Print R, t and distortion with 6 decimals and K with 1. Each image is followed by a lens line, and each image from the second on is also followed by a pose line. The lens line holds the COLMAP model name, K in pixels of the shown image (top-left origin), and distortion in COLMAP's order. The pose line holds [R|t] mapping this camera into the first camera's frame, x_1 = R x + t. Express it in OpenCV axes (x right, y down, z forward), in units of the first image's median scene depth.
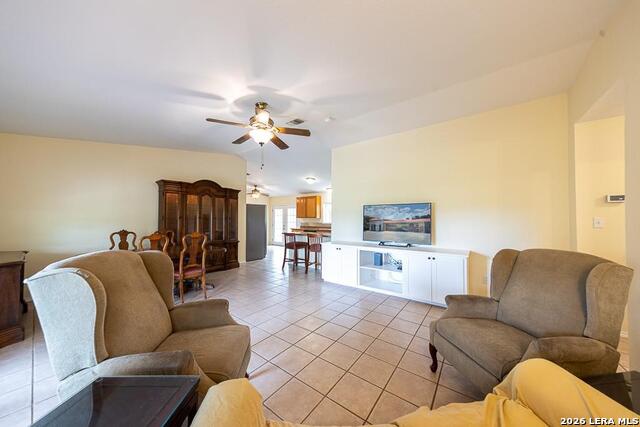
lens RADIAL K [[210.3, 0, 323.4], [0, 210.3, 216.9], [0, 0, 1]] dist [0.000519, -0.000078]
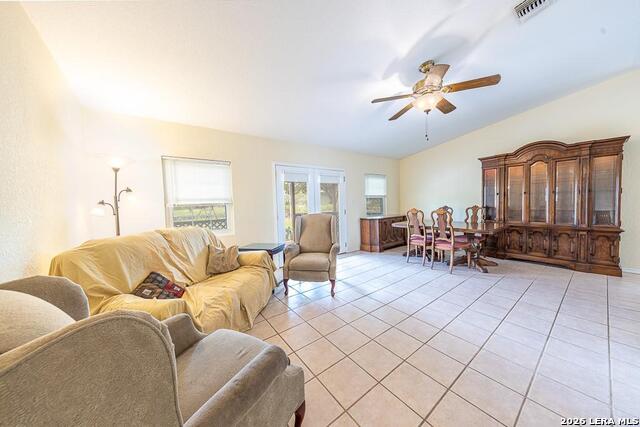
lens RADIAL K [[210.3, 0, 322.5], [0, 210.3, 214.4], [0, 0, 1]] dist [0.000519, -0.000078]
pose [[-0.275641, 0.066822, -0.958935, 0.428008], [0.045610, 0.997367, 0.056389, 0.006760], [0.960178, -0.028194, -0.277963, 0.497417]]
